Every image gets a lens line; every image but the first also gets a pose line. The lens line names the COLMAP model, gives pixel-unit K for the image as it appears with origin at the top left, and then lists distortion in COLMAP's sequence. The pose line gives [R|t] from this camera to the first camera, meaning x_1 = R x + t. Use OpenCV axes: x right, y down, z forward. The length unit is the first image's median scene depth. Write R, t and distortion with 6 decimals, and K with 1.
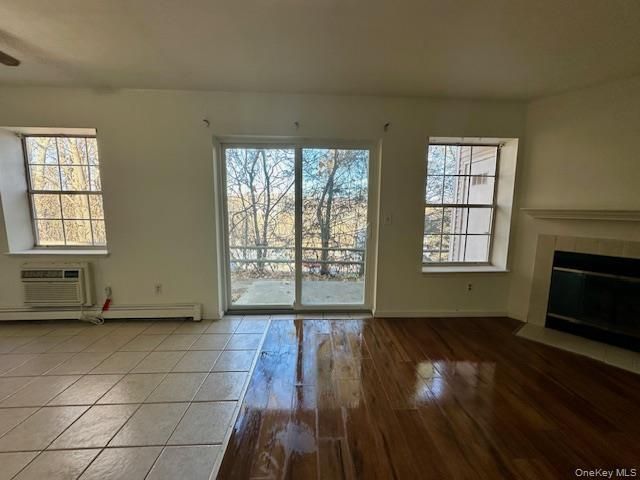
lens RADIAL K [[249.8, 0, 323.4], [0, 249.8, 239.7], [0, 0, 1]] dist [-0.000560, -0.000209]
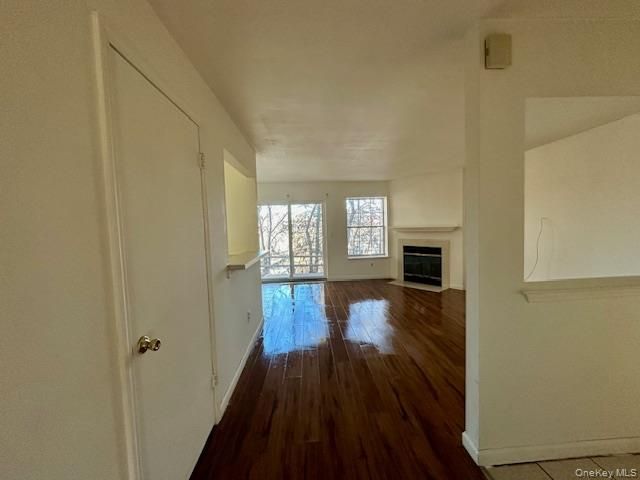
lens RADIAL K [[249.8, 0, 323.4], [0, 249.8, 239.7], [0, 0, 1]] dist [-0.000560, -0.000209]
pose [[0.999132, -0.038663, 0.015498, 0.149692], [0.039692, 0.996555, -0.072818, 0.116594], [-0.012629, 0.073370, 0.997225, -1.147938]]
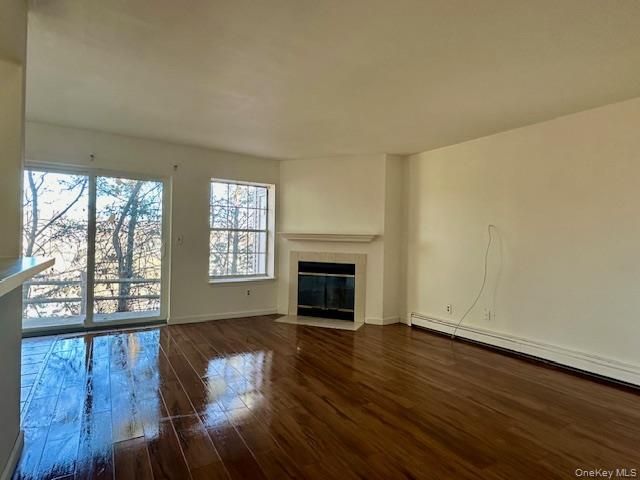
lens RADIAL K [[345.4, 0, 320.4], [0, 345.4, 240.7], [0, 0, 1]] dist [-0.000218, -0.000960]
pose [[0.870388, 0.007302, 0.492312, 0.027064], [0.049687, 0.993483, -0.102581, 0.126871], [-0.489853, 0.113747, 0.864353, -0.773968]]
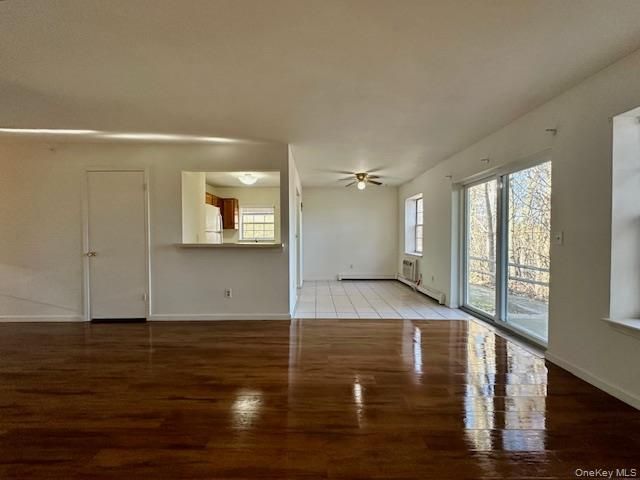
lens RADIAL K [[262.4, 0, 320.0], [0, 262.4, 240.0], [0, 0, 1]] dist [0.000270, -0.000074]
pose [[-0.036220, 0.005615, -0.999328, 1.100826], [-0.126326, 0.991937, 0.010152, 0.012310], [0.991327, 0.126609, -0.035218, 0.266113]]
